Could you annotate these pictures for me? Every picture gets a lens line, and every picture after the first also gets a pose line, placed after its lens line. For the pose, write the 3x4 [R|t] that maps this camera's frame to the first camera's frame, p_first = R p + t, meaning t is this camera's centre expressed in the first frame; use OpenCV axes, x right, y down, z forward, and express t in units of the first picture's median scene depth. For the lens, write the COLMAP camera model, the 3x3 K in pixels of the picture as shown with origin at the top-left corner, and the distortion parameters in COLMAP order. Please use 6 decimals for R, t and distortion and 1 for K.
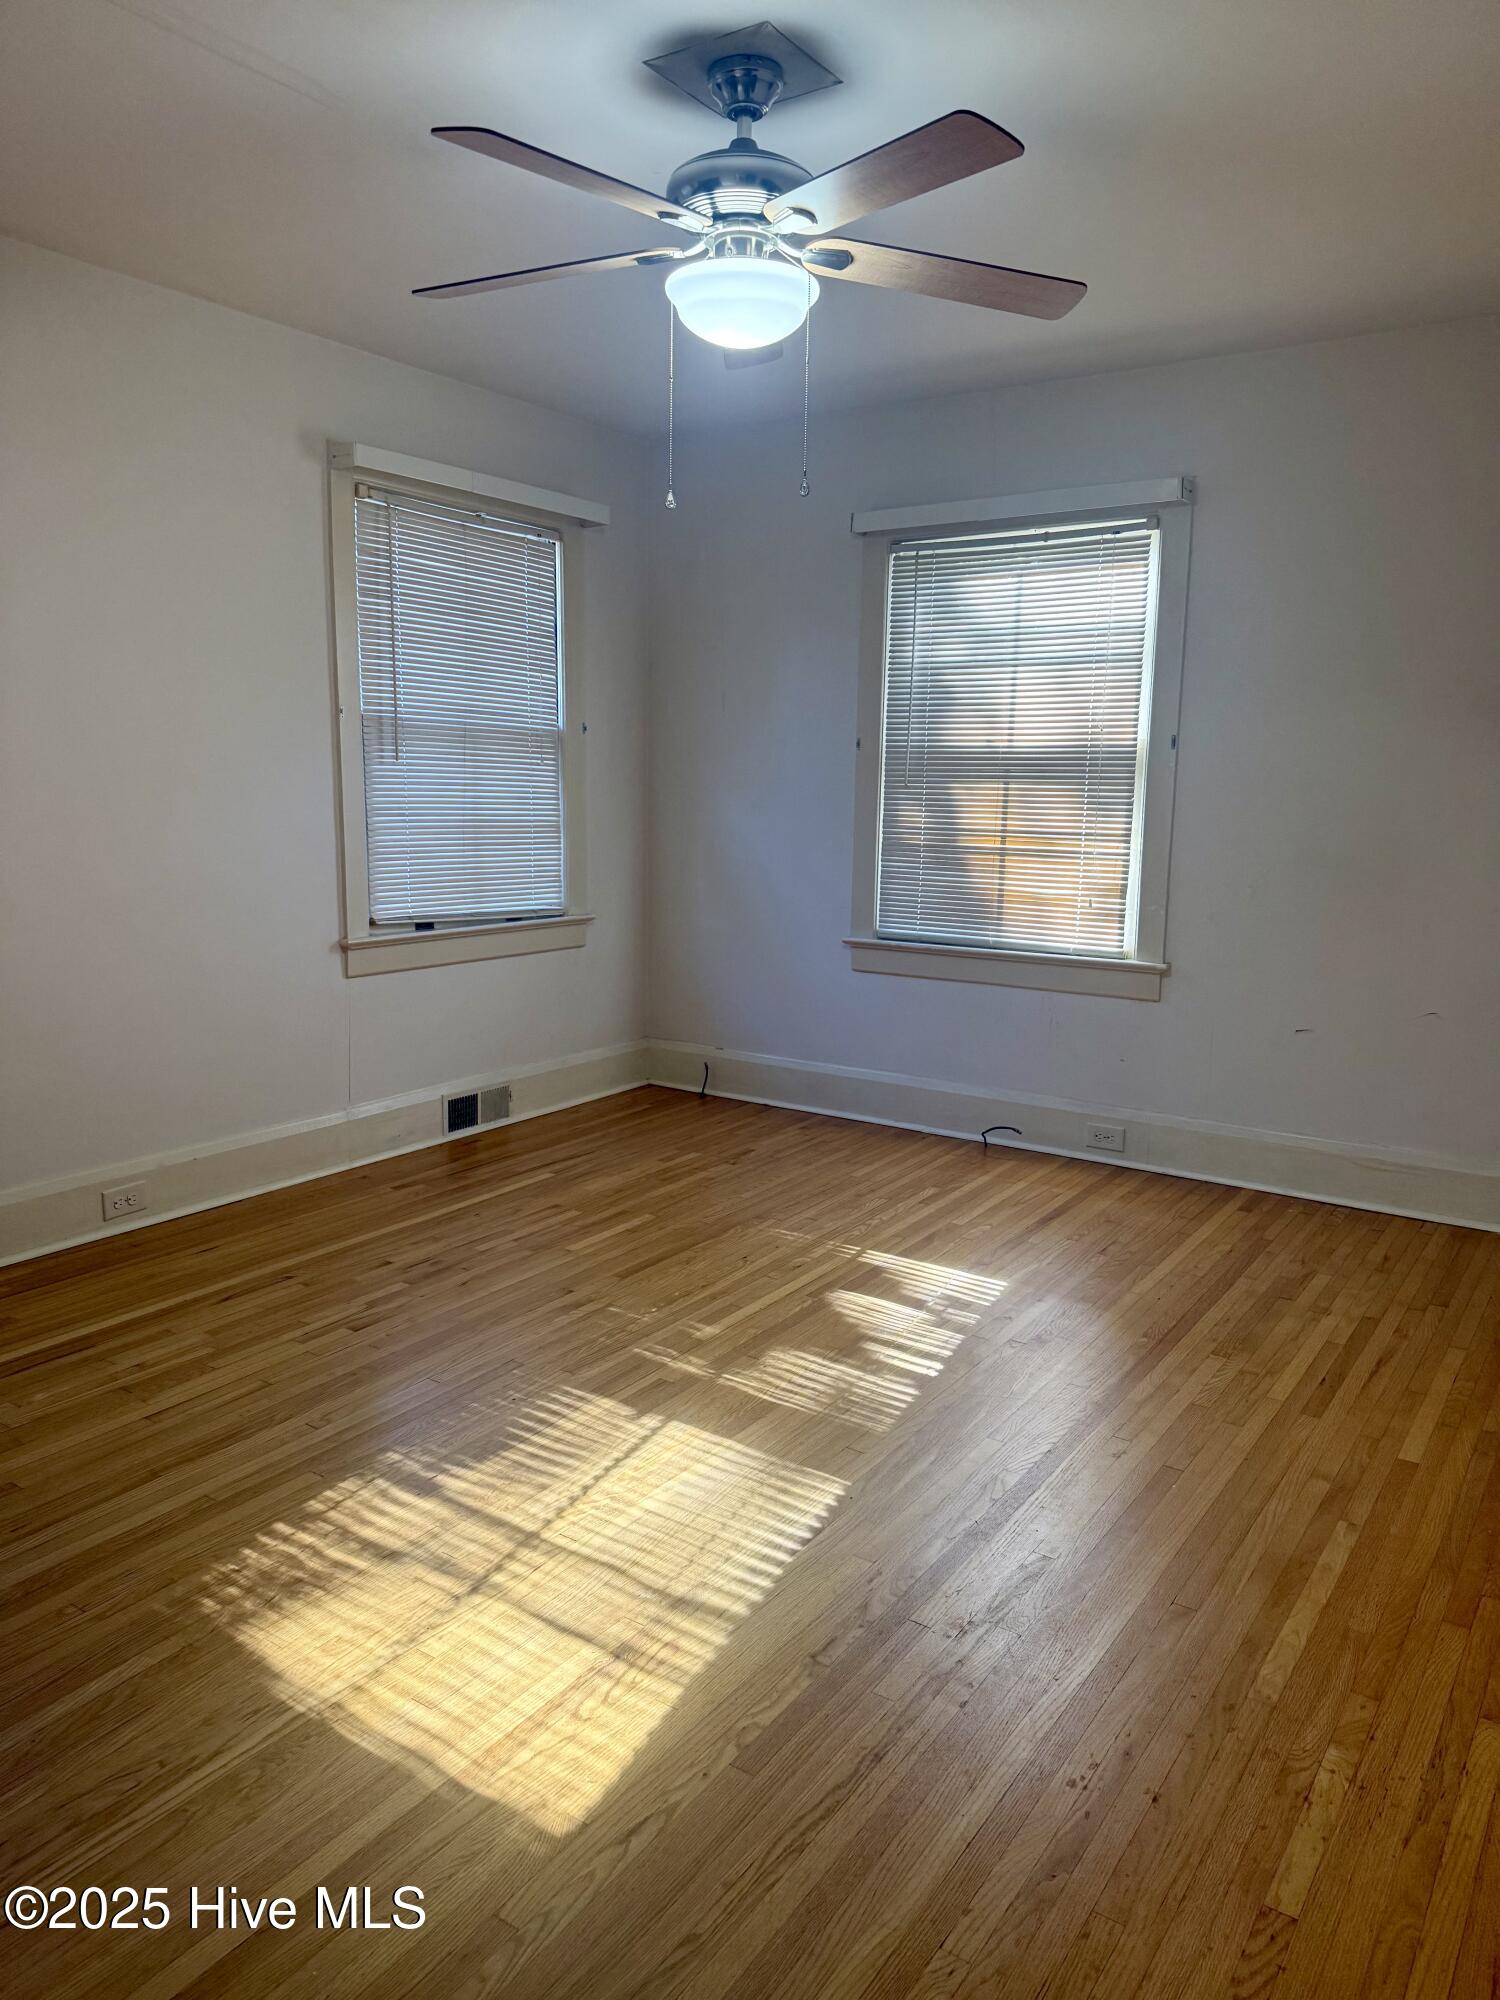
lens RADIAL K [[1403.4, 0, 748.1], [0, 1403.4, 997.2], [0, 0, 1]] dist [0.067010, -0.087108]
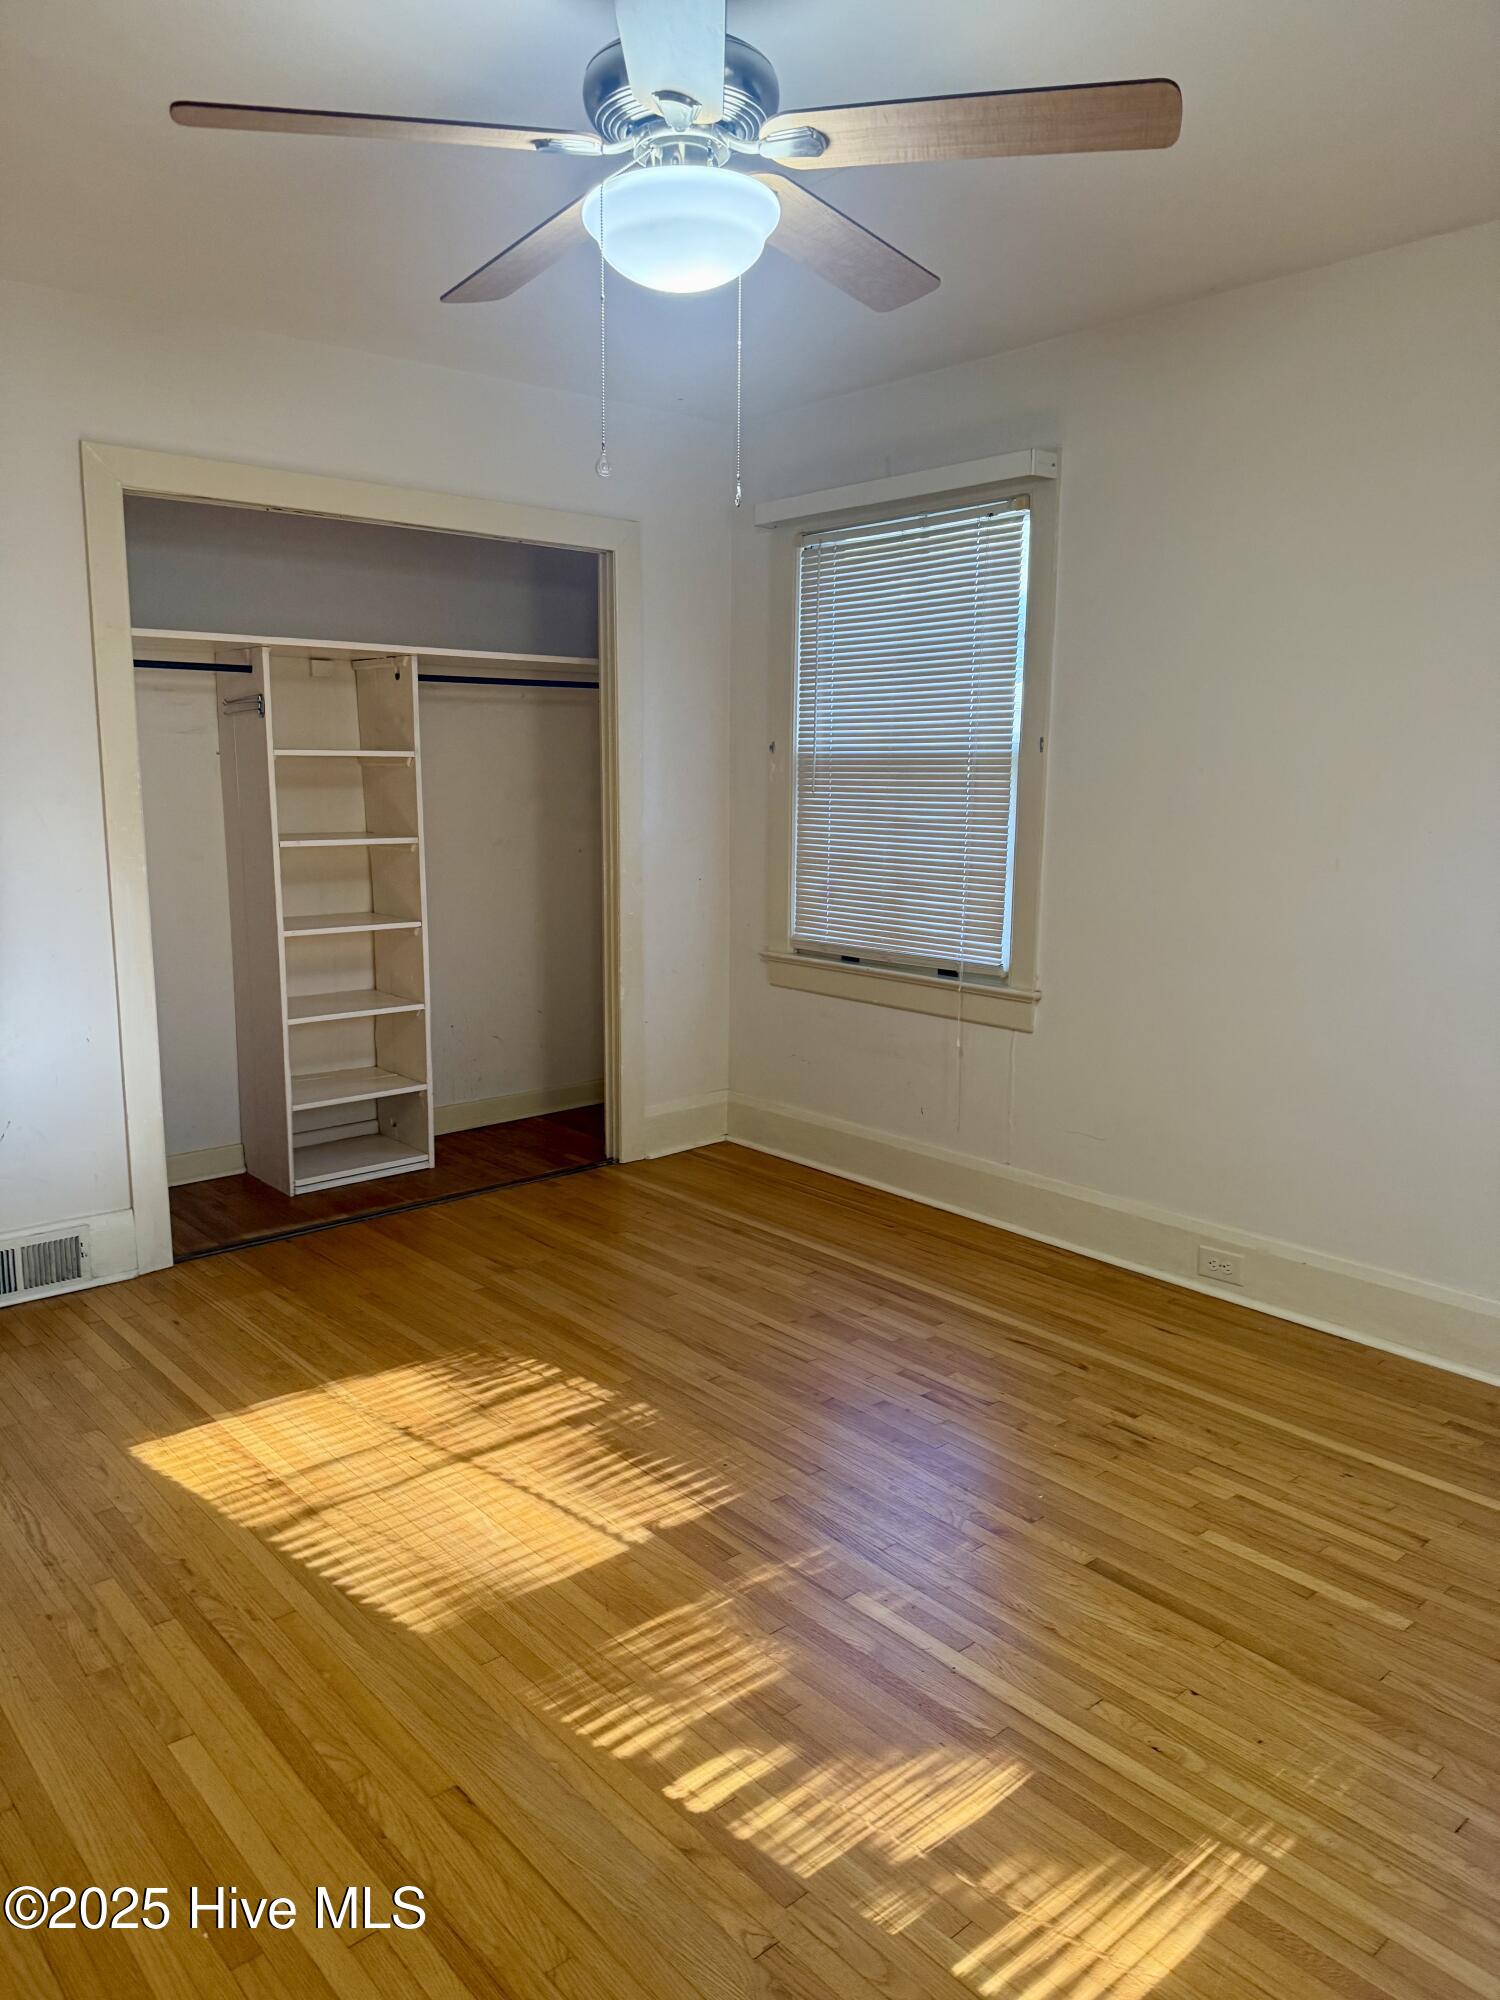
lens RADIAL K [[1403.4, 0, 746.0], [0, 1403.4, 998.7], [0, 0, 1]] dist [0.067010, -0.087108]
pose [[-0.248892, 0.150380, -0.956786, 0.705480], [-0.165549, 0.966729, 0.195008, -0.218906], [0.954278, 0.206931, -0.215715, 1.128663]]
